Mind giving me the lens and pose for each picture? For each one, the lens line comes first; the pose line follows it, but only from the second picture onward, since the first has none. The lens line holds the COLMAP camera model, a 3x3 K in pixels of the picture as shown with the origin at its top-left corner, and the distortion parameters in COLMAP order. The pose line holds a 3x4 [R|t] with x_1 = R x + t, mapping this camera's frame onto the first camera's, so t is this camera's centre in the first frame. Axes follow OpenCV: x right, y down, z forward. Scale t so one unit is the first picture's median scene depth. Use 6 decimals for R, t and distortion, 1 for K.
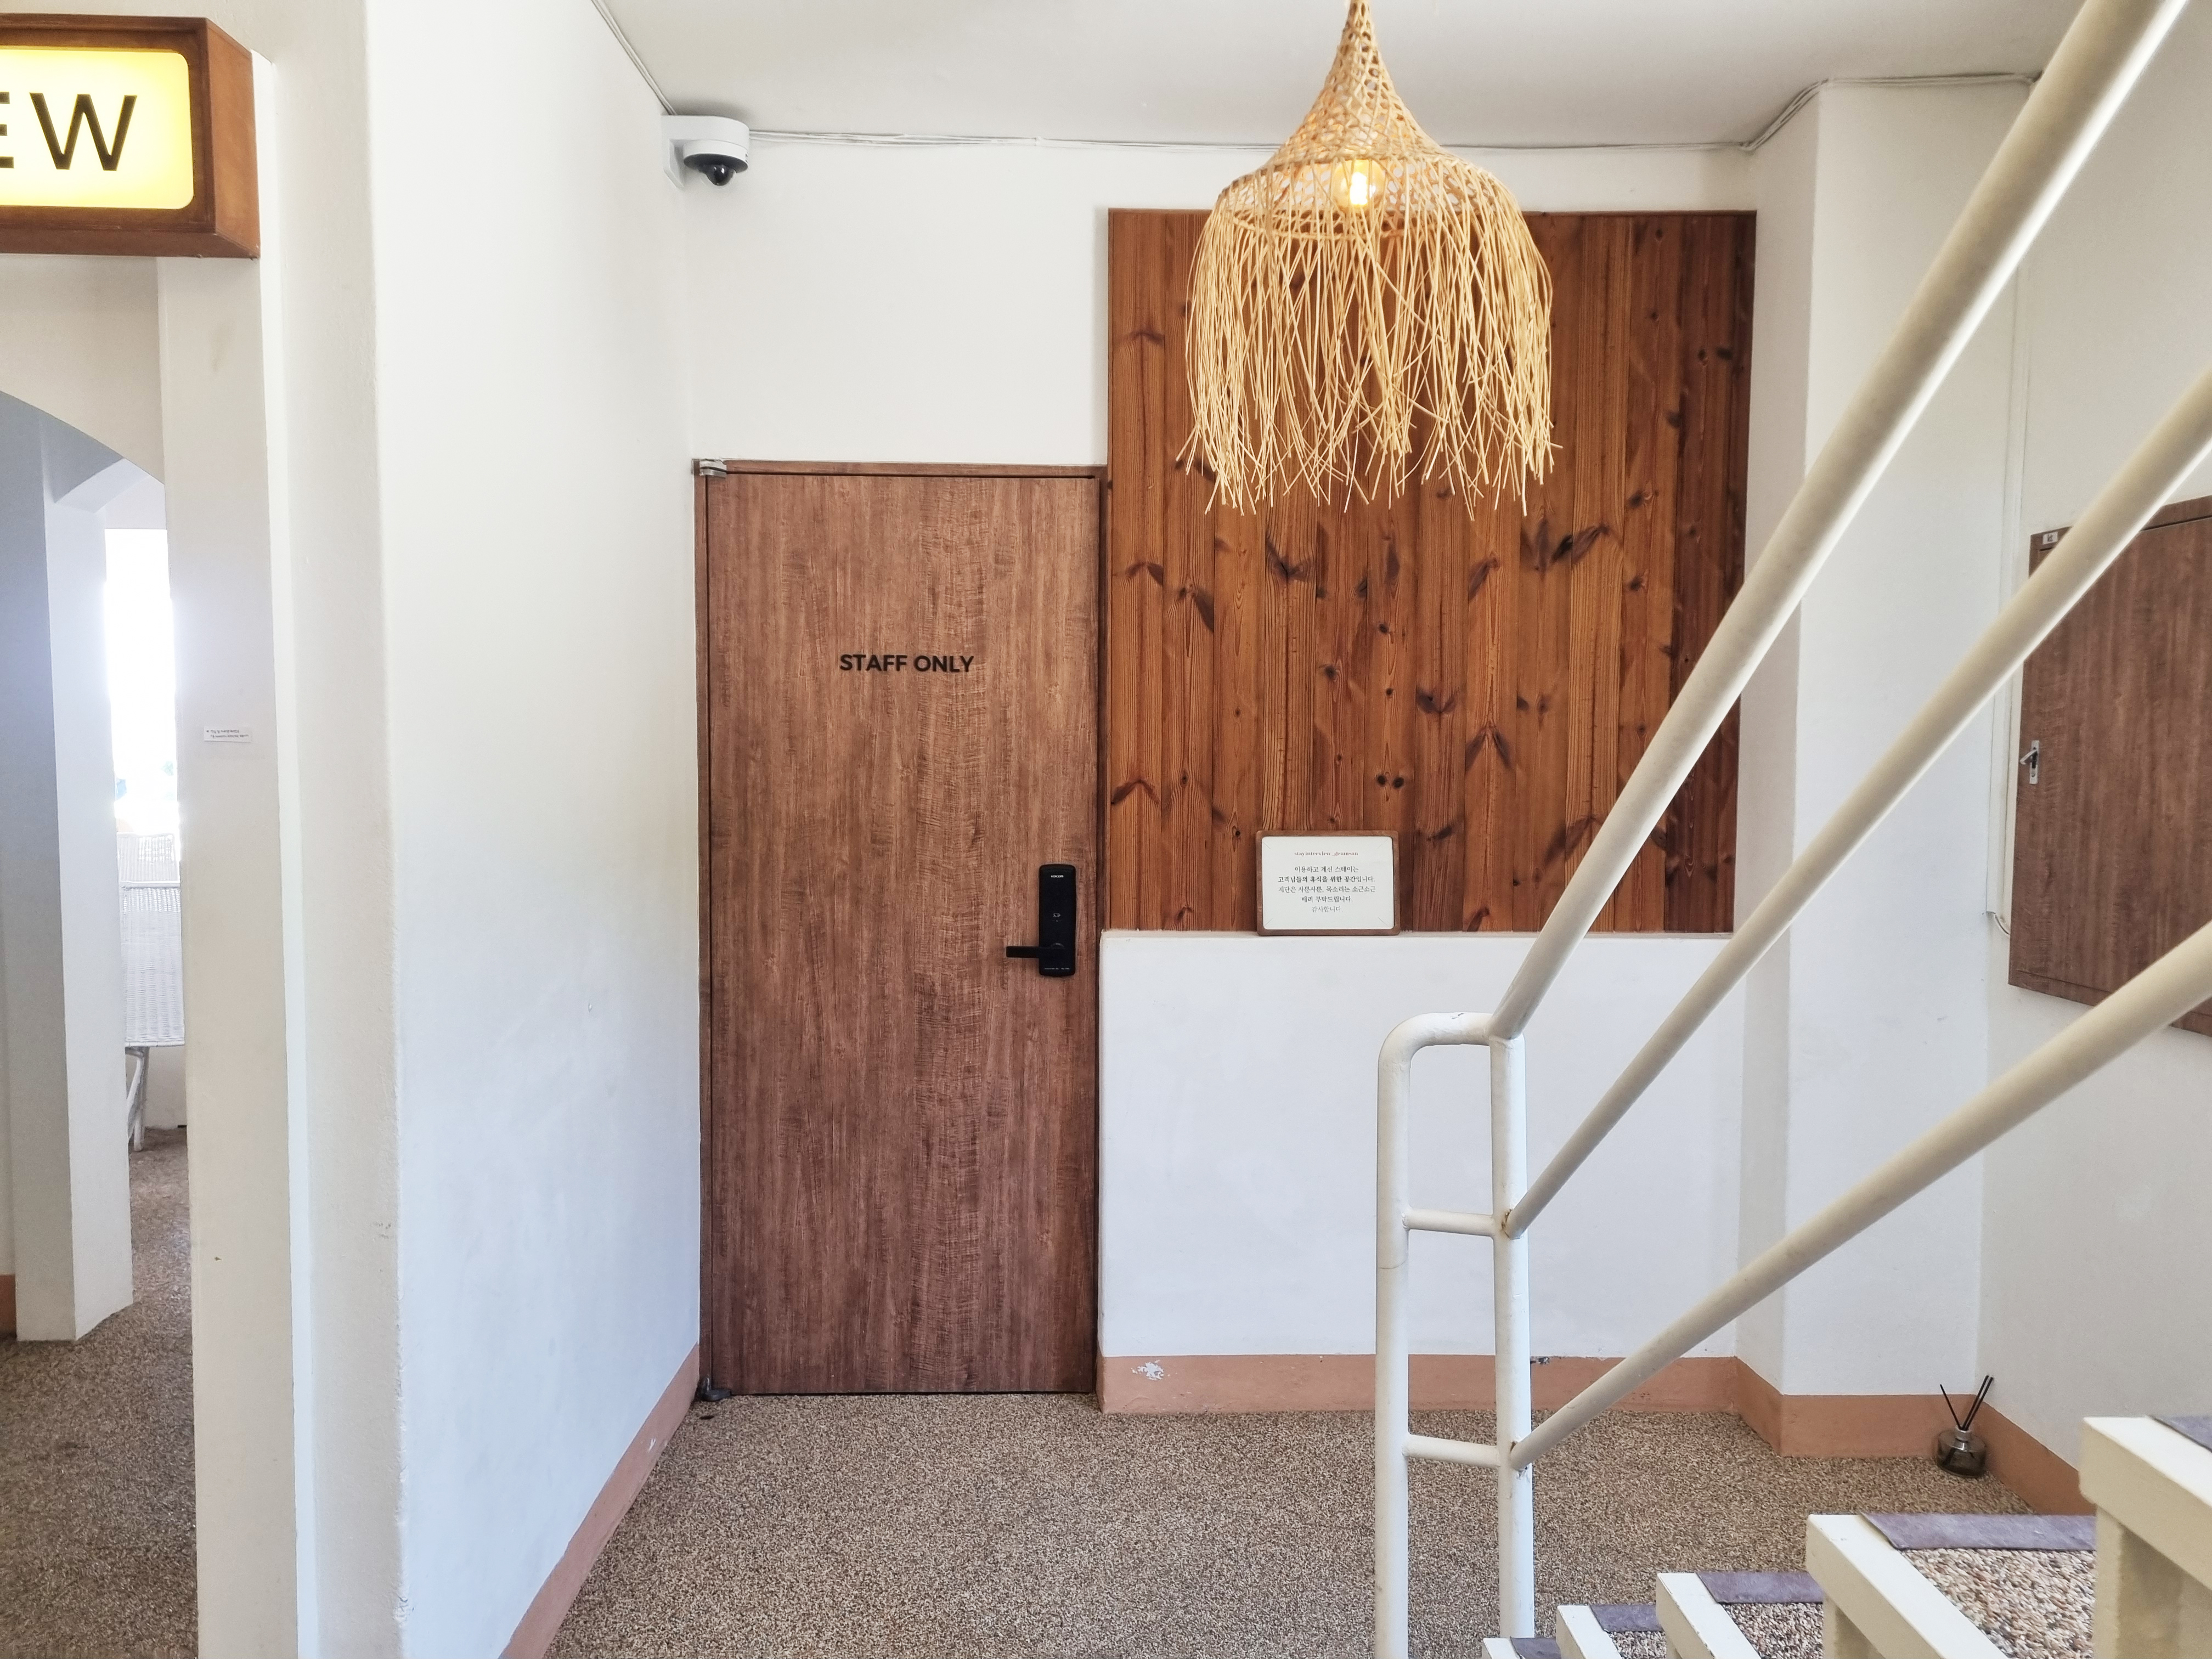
lens RADIAL K [[1640.6, 0, 1093.0], [0, 1640.6, 828.8], [0, 0, 1]] dist [0.055848, -0.029324]
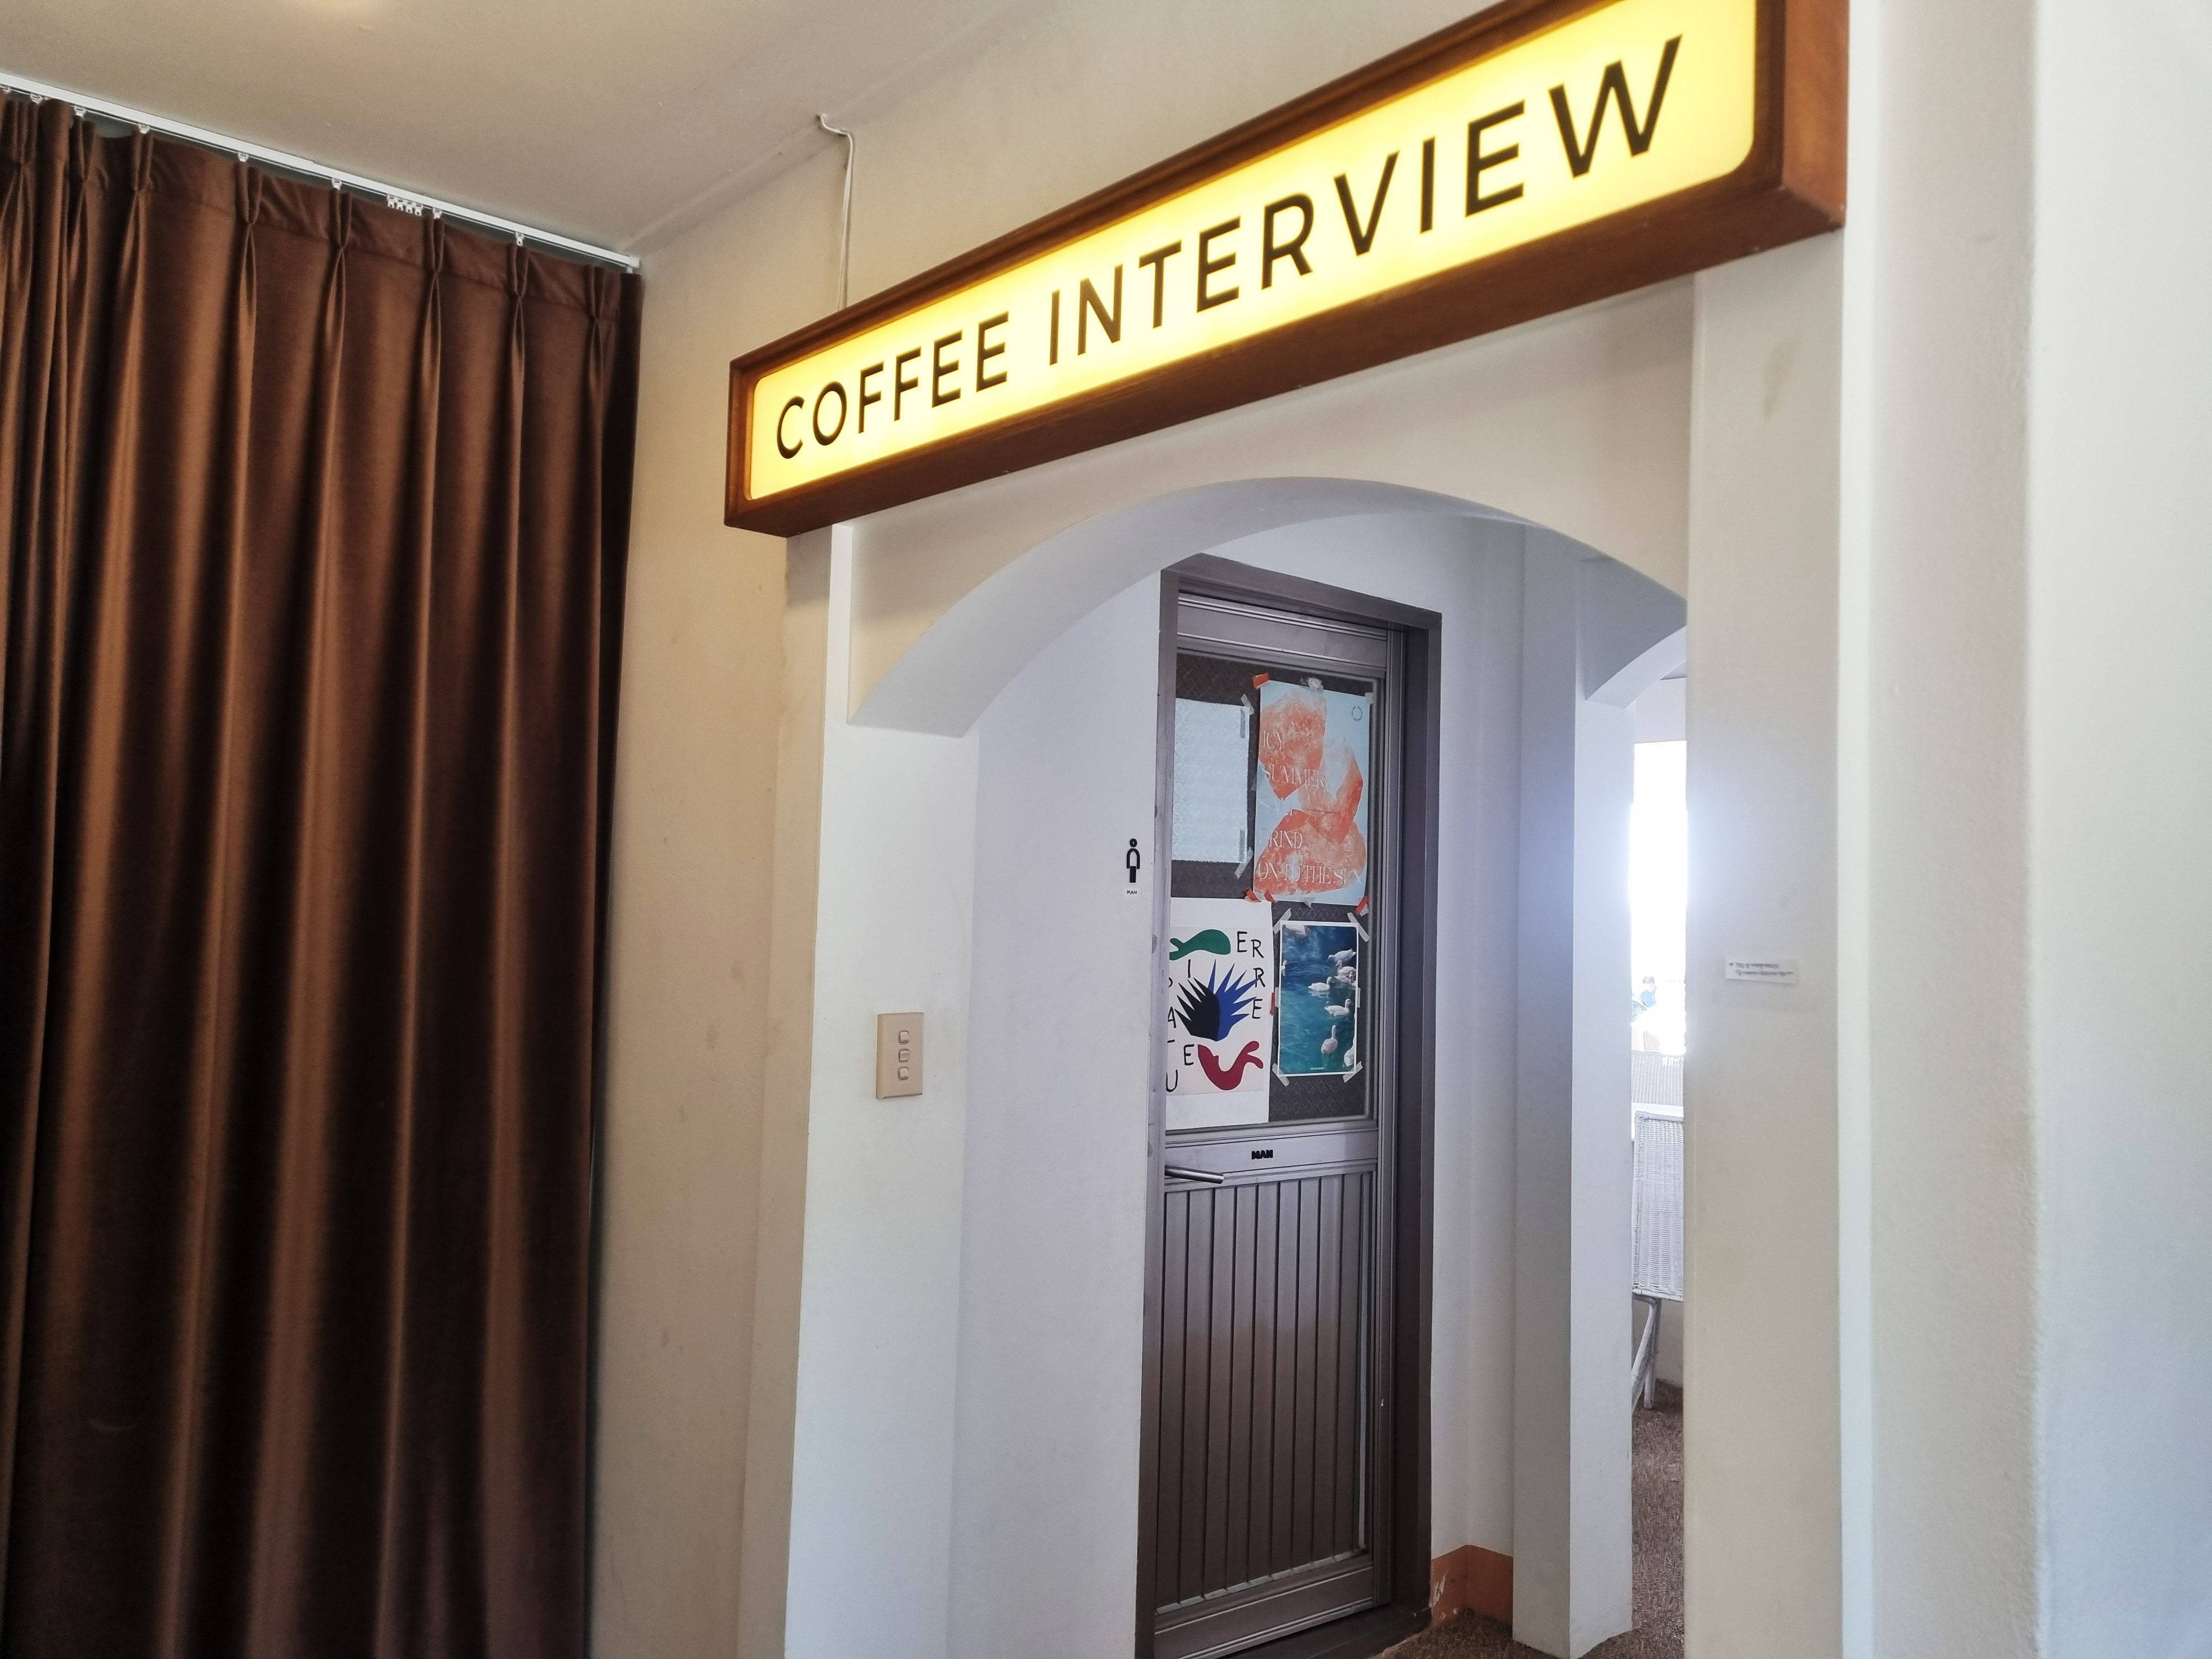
lens RADIAL K [[1640.6, 0, 1094.5], [0, 1640.6, 833.0], [0, 0, 1]] dist [0.055848, -0.029324]
pose [[0.656703, -0.027076, -0.753663, -0.205169], [-0.077496, 0.991642, -0.103152, -0.023205], [0.750157, 0.126146, 0.649116, 0.383373]]
